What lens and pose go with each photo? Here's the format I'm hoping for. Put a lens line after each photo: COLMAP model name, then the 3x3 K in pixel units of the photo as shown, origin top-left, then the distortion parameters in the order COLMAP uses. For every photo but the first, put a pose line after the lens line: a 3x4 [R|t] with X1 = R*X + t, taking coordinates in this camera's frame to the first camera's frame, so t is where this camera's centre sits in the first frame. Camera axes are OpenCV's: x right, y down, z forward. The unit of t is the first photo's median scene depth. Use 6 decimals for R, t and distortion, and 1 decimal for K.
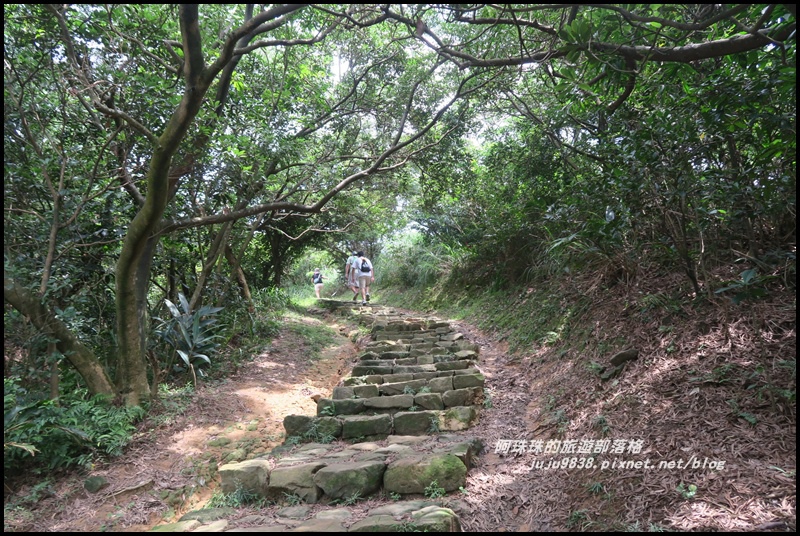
lens RADIAL K [[546.3, 0, 400.0], [0, 546.3, 268.0], [0, 0, 1]] dist [-0.022034, 0.003881]
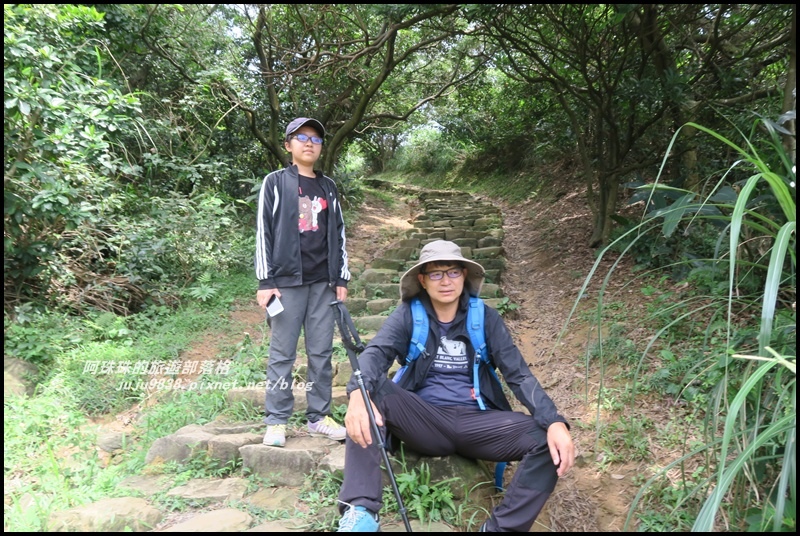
lens RADIAL K [[546.3, 0, 400.0], [0, 546.3, 268.0], [0, 0, 1]] dist [-0.022034, 0.003881]
pose [[0.998801, 0.035832, 0.033365, -0.128354], [-0.041604, 0.980408, 0.192533, 0.014101], [-0.025813, -0.193690, 0.980723, -0.484785]]
